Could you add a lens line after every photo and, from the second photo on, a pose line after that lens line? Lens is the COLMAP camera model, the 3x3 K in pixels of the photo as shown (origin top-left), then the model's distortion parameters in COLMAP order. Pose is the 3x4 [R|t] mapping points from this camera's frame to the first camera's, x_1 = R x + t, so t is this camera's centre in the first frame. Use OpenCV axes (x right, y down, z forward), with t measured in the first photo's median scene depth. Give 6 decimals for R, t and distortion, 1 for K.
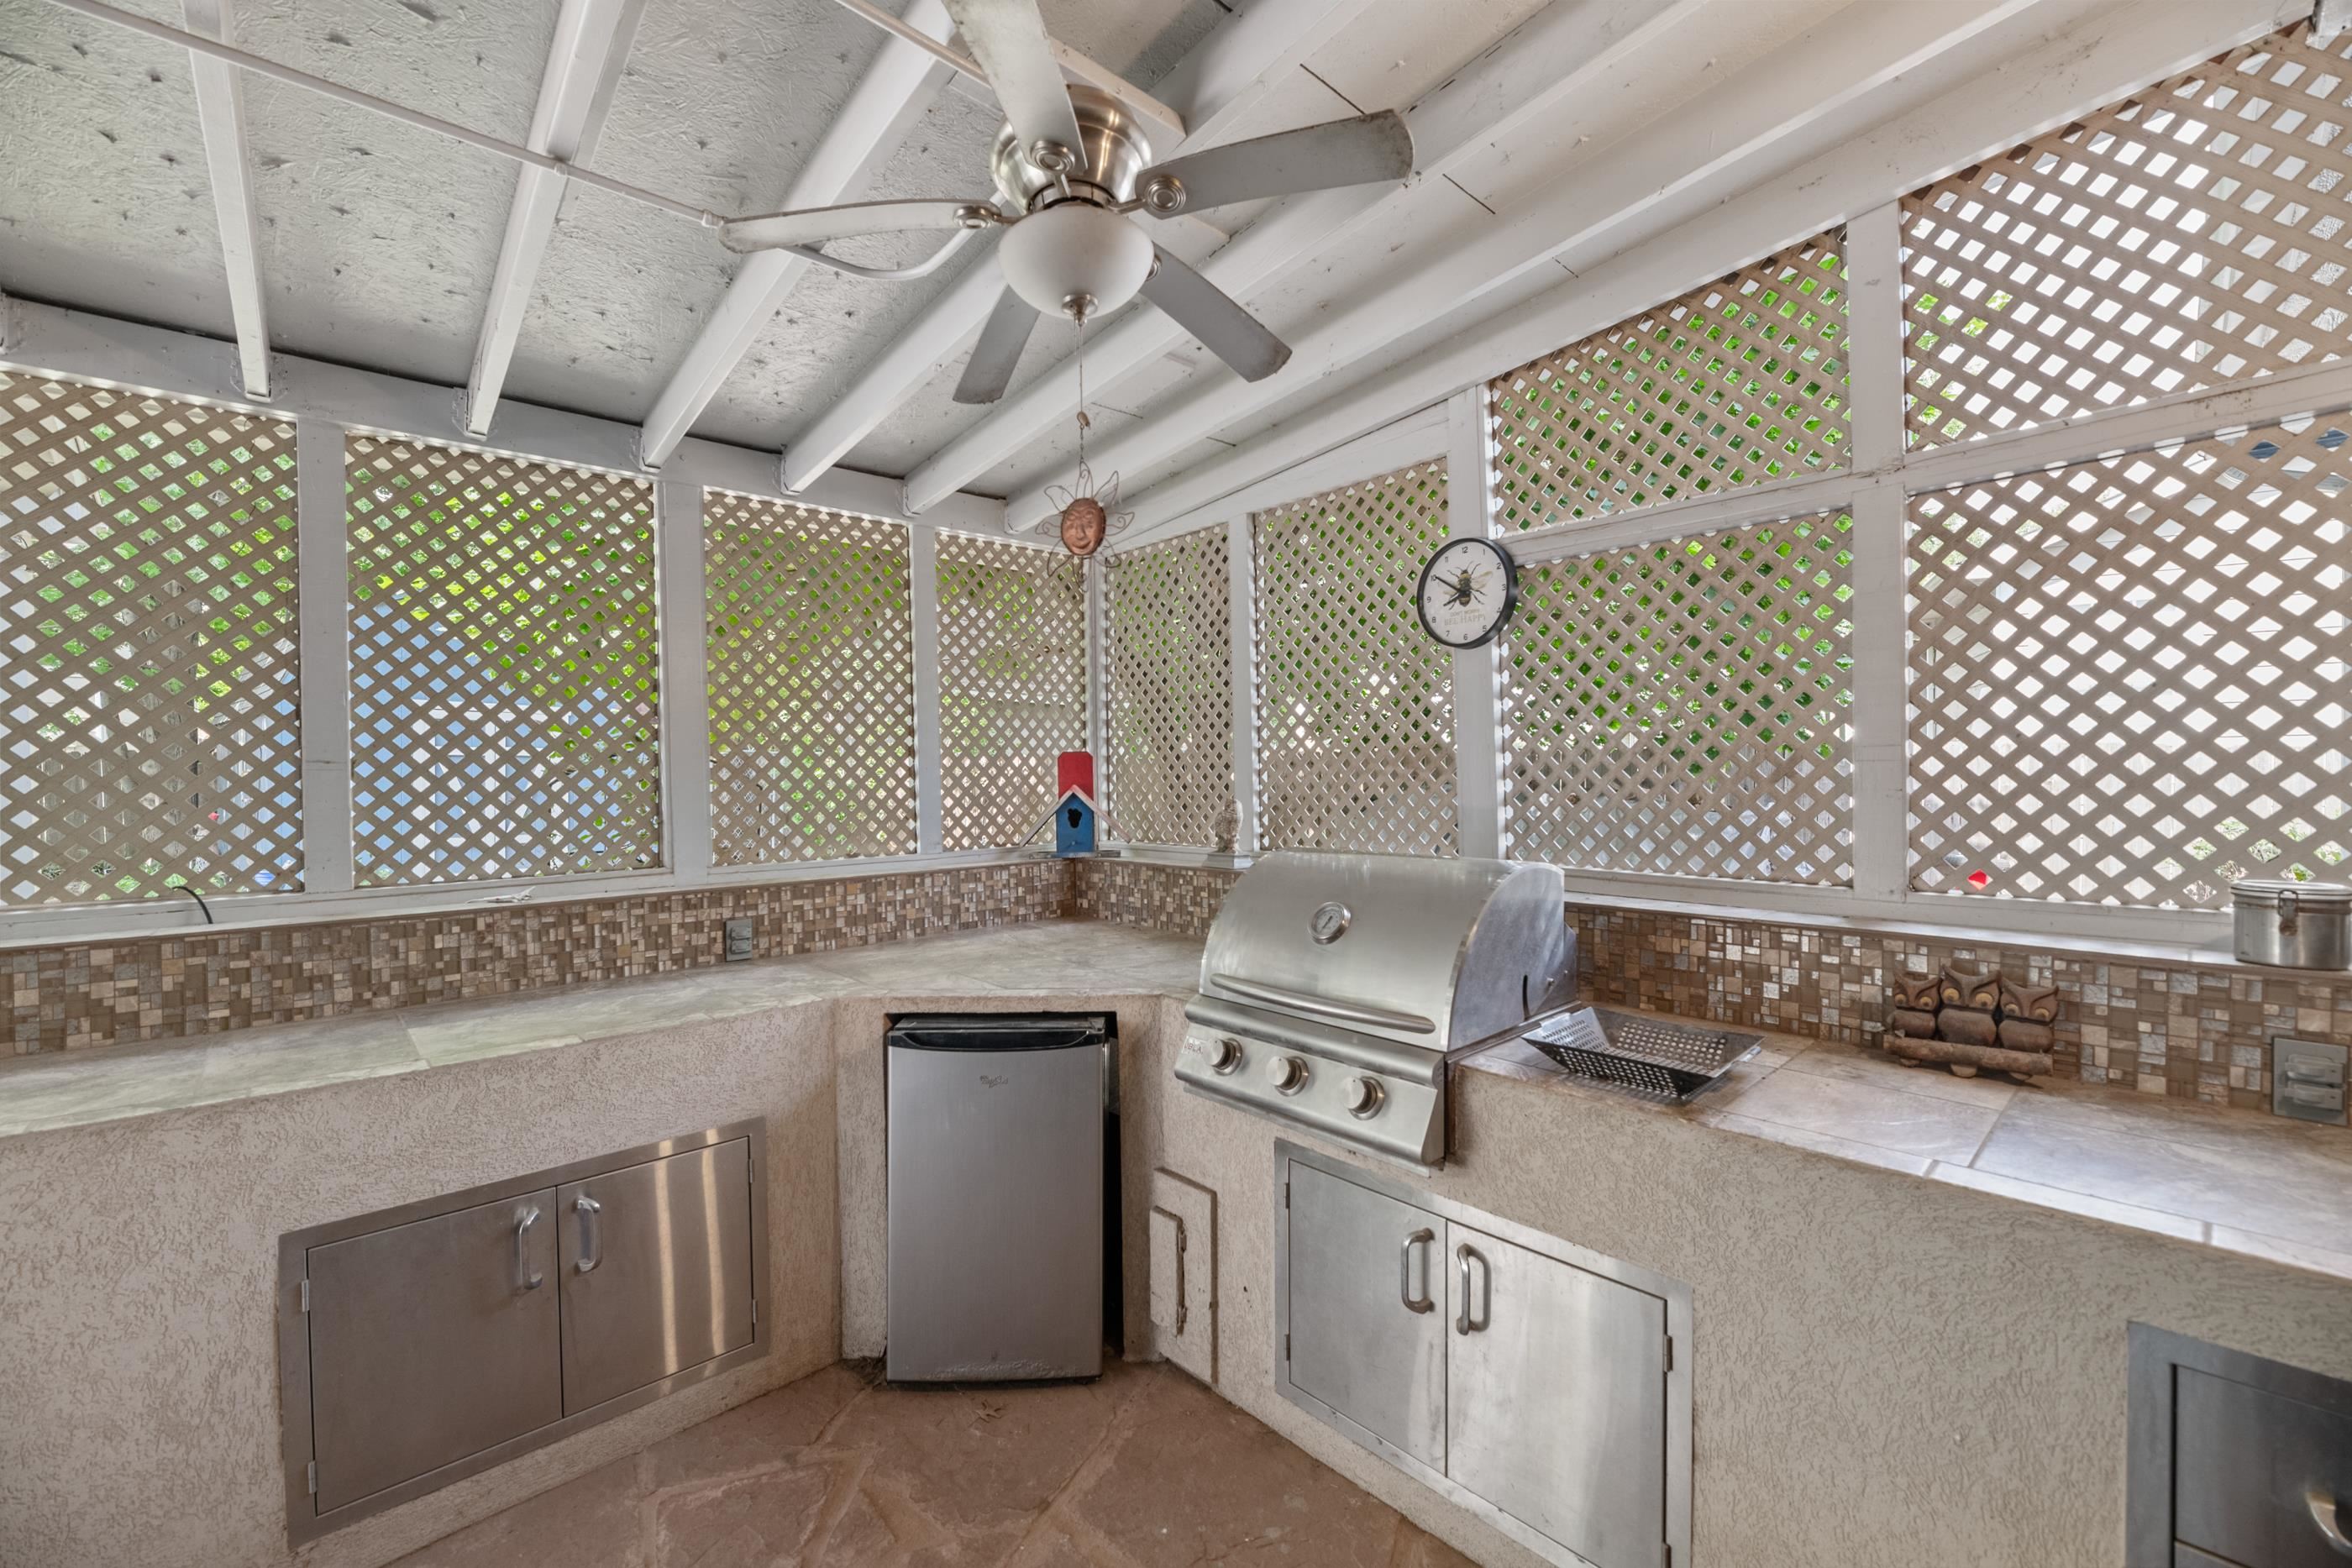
lens RADIAL K [[954.2, 0, 1158.4], [0, 954.2, 789.5], [0, 0, 1]] dist [-0.004936, -0.000372]
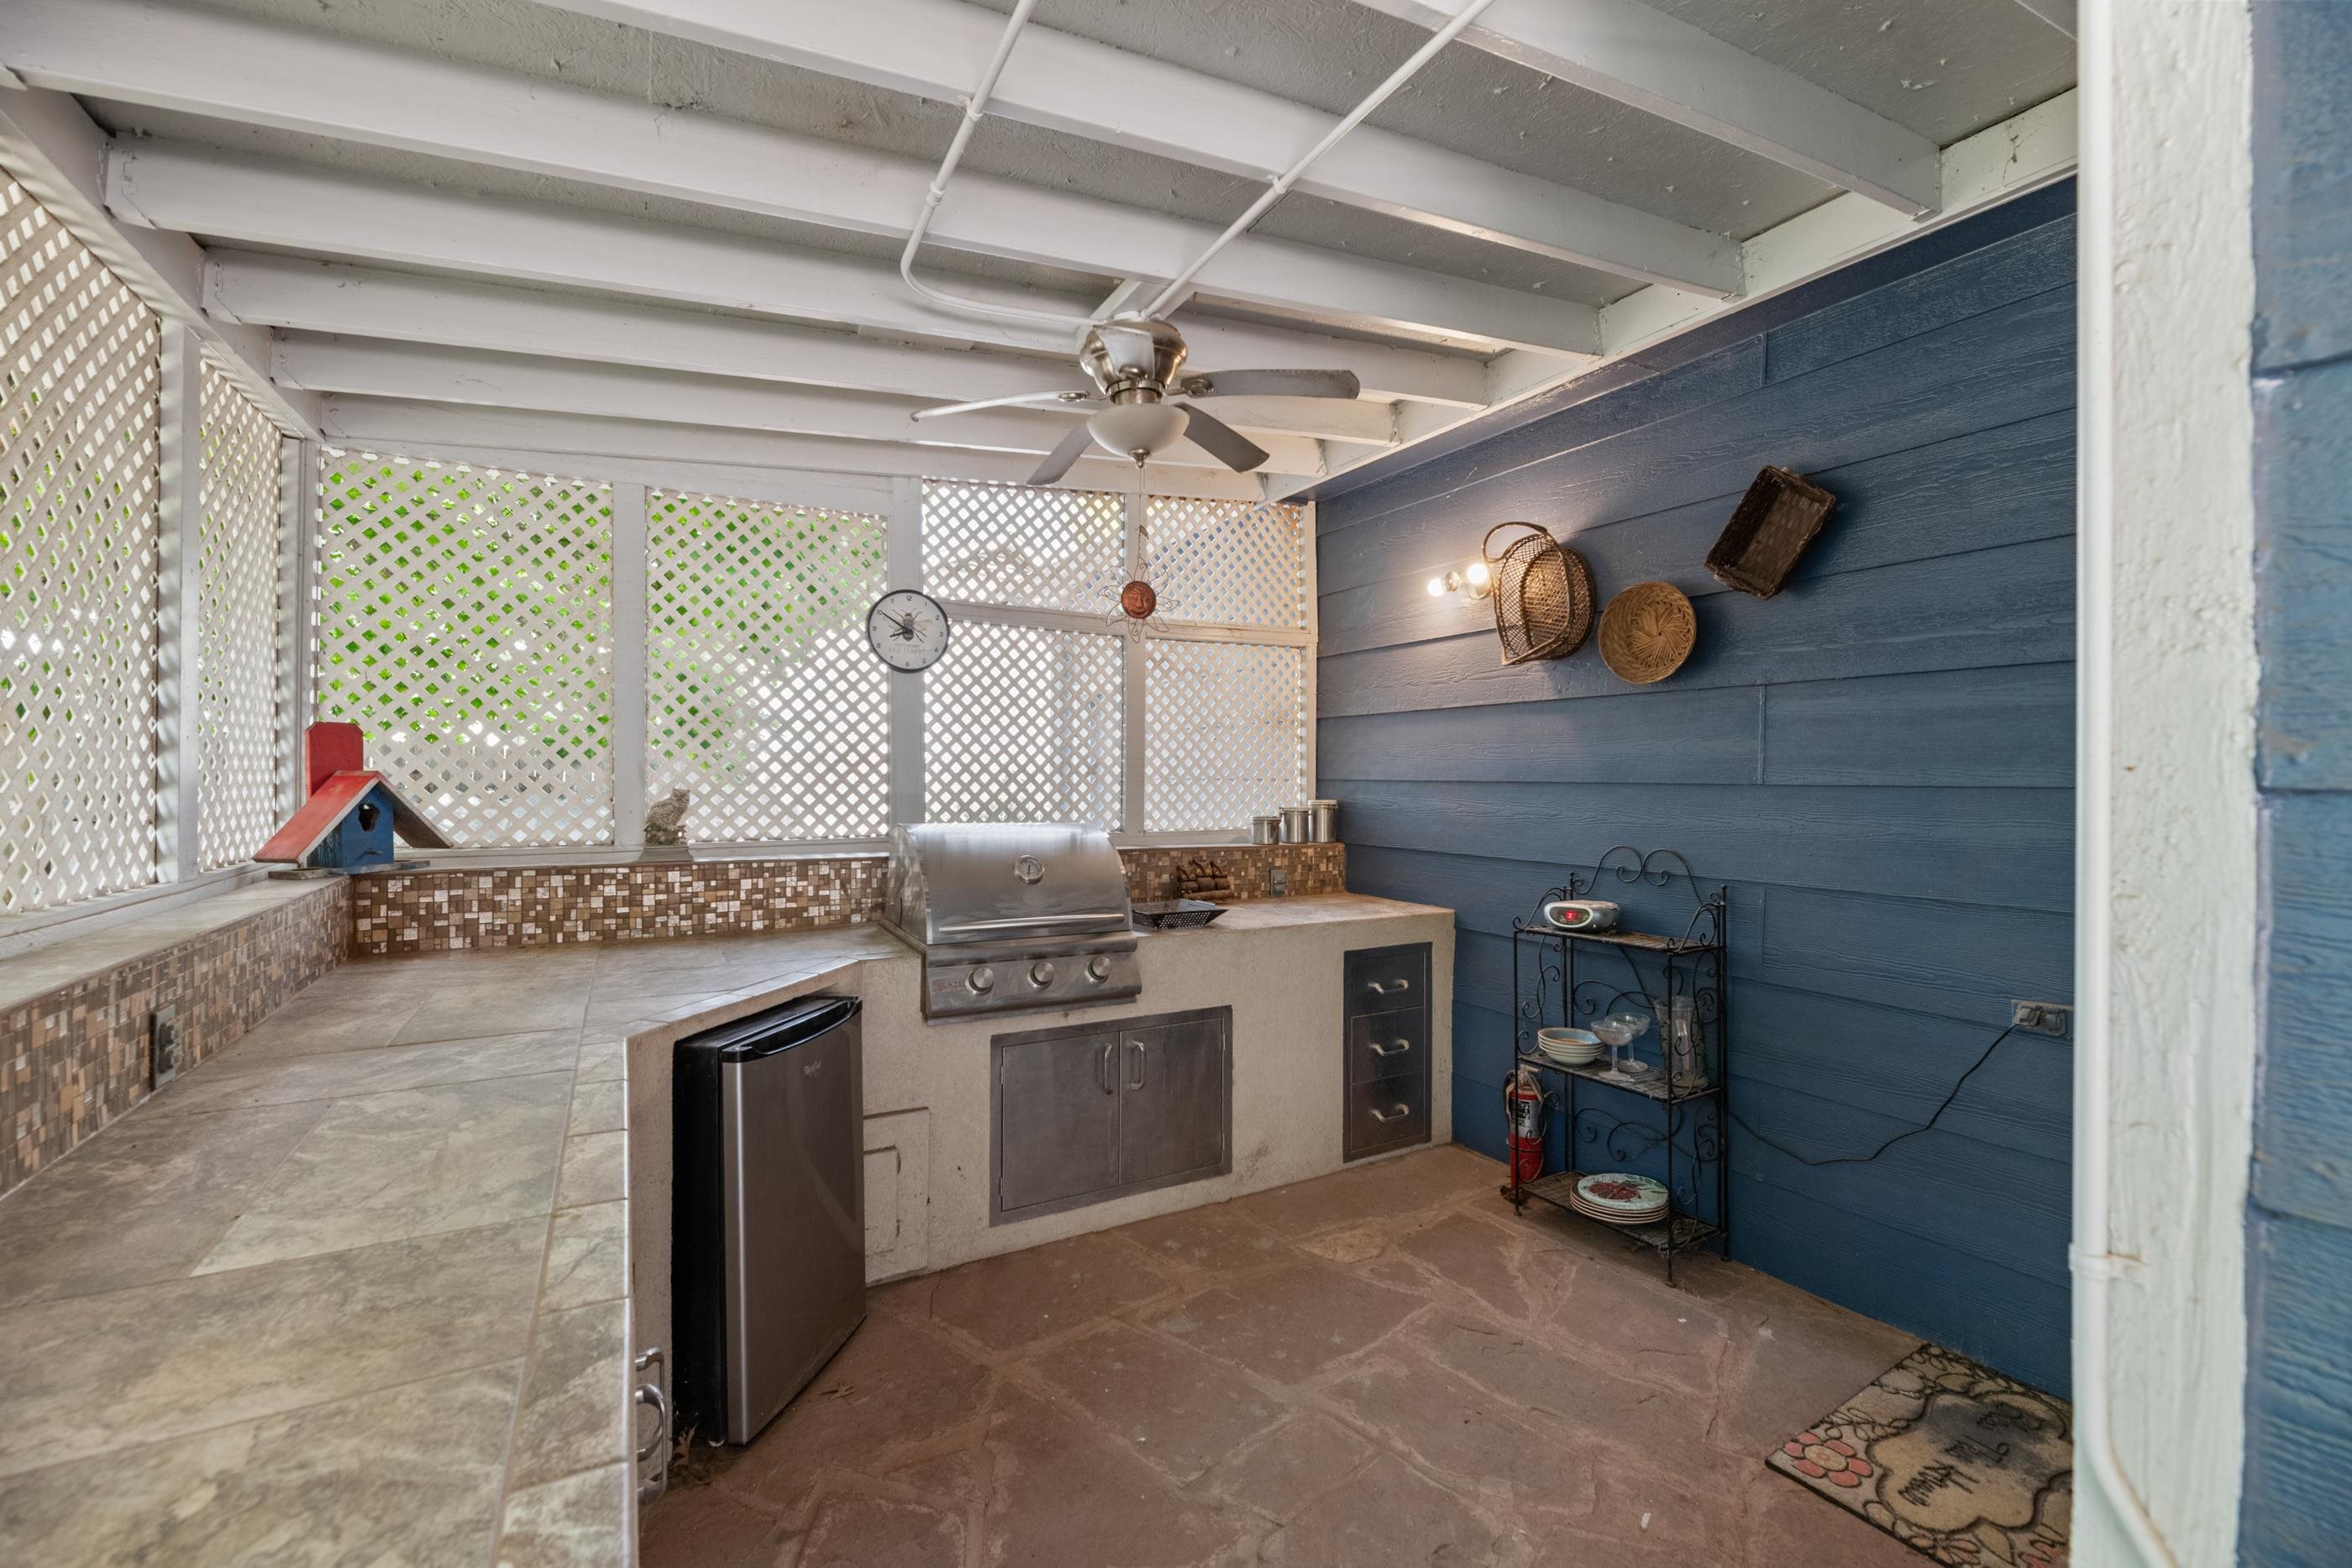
lens RADIAL K [[980.5, 0, 1165.0], [0, 980.5, 782.8], [0, 0, 1]] dist [-0.004356, -0.000262]
pose [[0.220394, 0.013081, 0.975323, -1.179142], [0.006356, 0.999870, -0.014846, 0.033167], [-0.975390, 0.009472, 0.220282, 0.459113]]
